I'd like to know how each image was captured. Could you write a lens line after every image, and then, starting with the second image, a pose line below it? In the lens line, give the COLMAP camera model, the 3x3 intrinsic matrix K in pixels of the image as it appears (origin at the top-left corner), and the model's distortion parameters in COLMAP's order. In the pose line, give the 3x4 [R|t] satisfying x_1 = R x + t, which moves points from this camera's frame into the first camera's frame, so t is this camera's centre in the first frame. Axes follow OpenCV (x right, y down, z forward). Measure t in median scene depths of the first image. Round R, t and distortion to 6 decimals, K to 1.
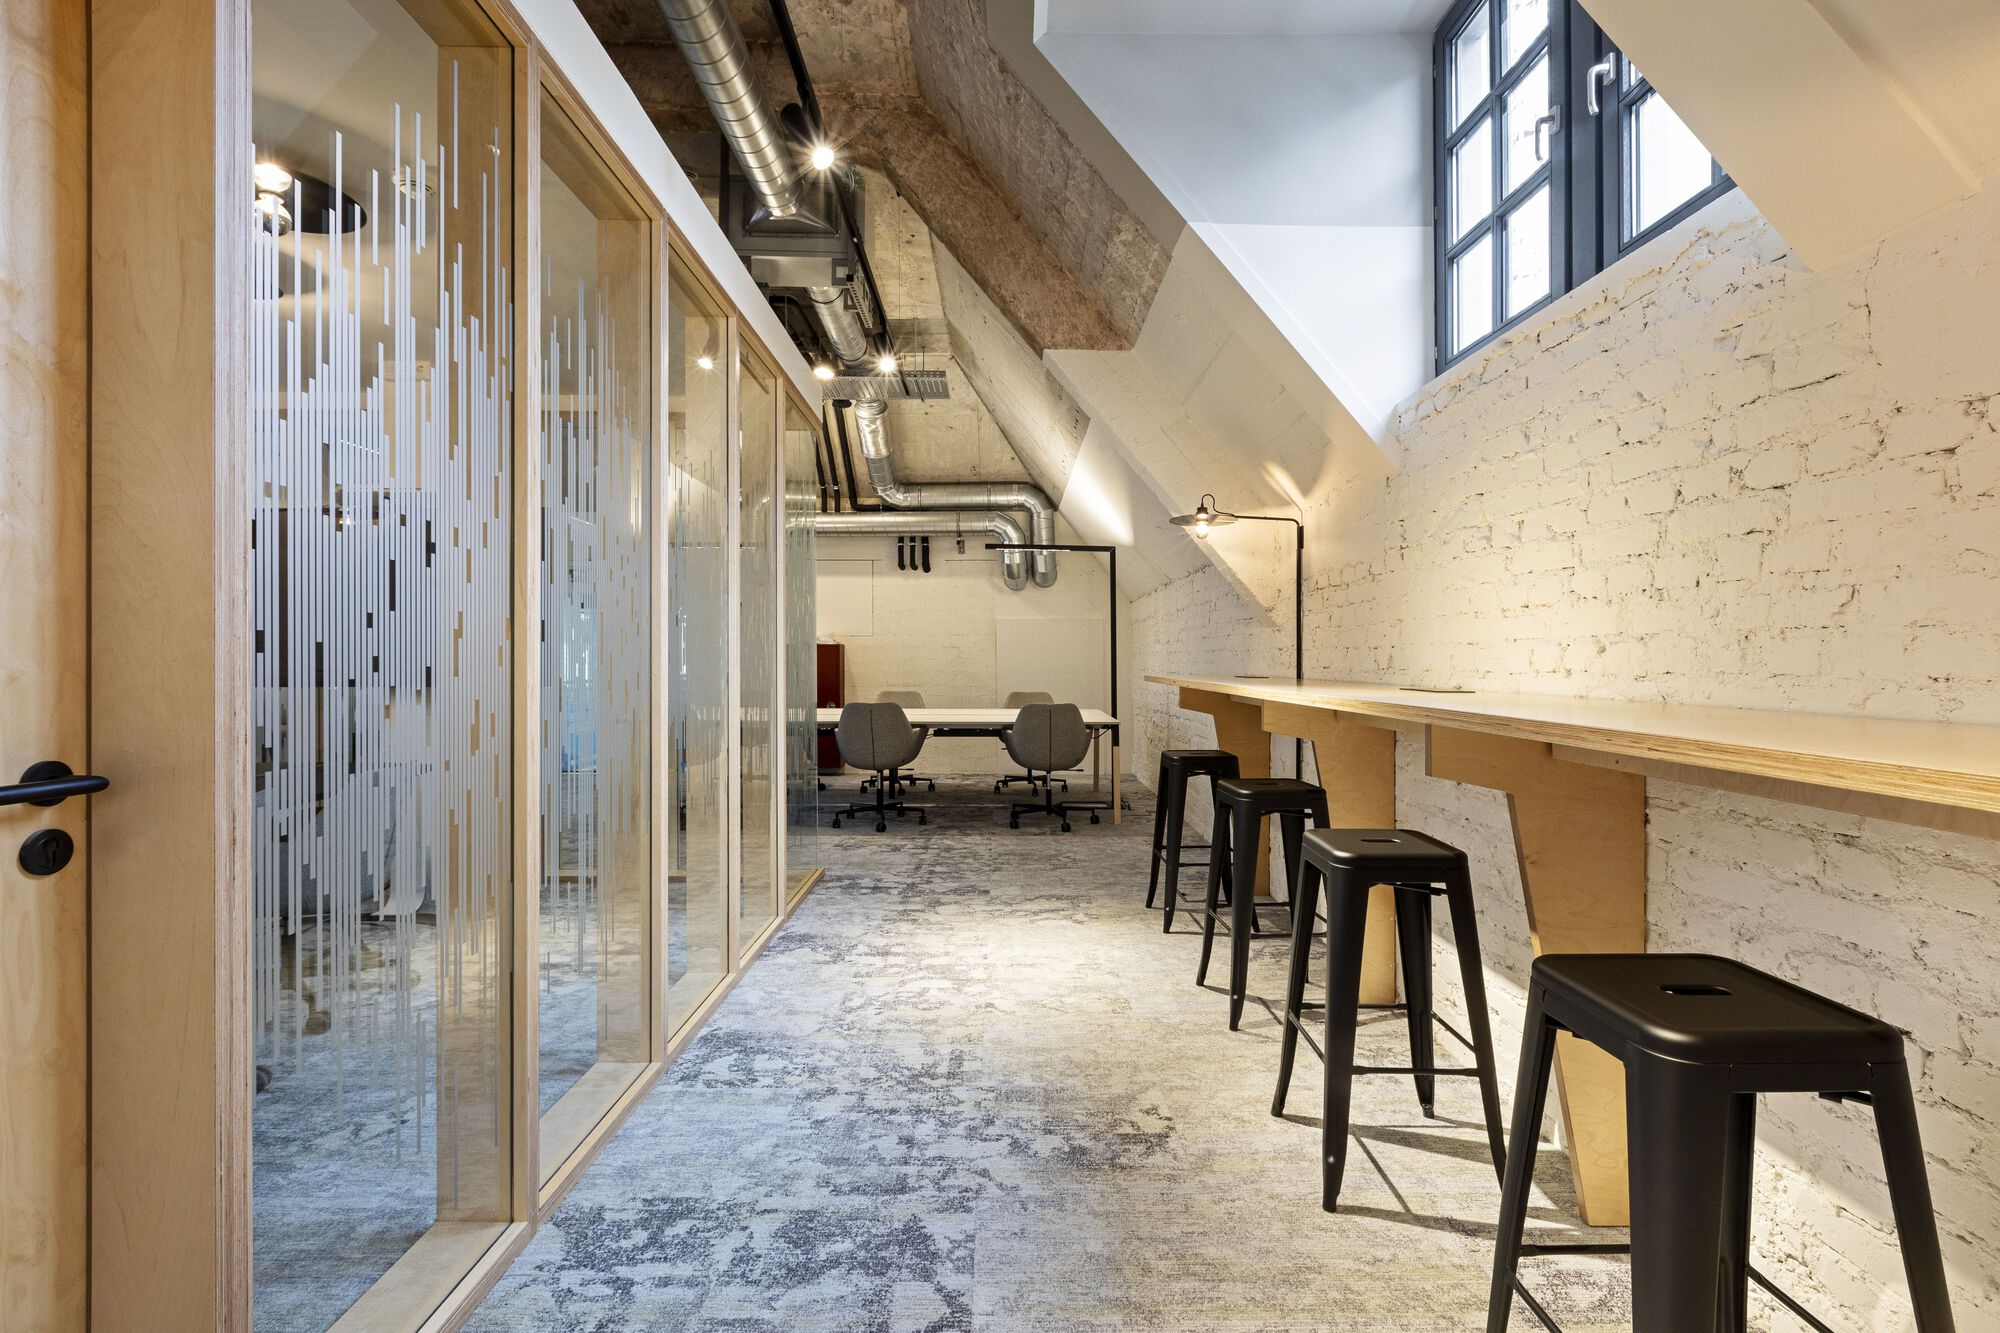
lens RADIAL K [[893.2, 0, 1000.0], [0, 893.2, 666.5], [0, 0, 1]] dist [-0.002696, -0.000580]
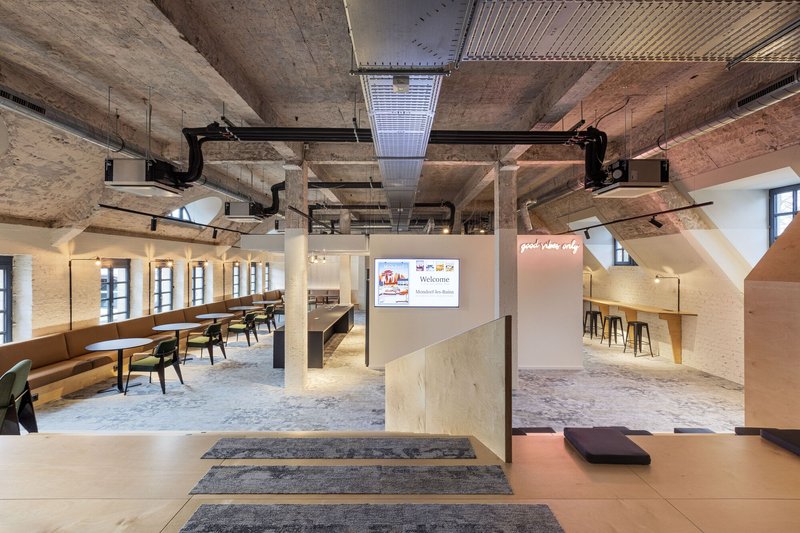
lens RADIAL K [[357.3, 0, 400.0], [0, 357.3, 266.5], [0, 0, 1]] dist [-0.002696, -0.000580]
pose [[0.999983, 0.005540, -0.001703, -2.316915], [-0.005553, 0.999957, -0.007443, -0.388913], [0.001662, 0.007452, 0.999971, -3.600457]]
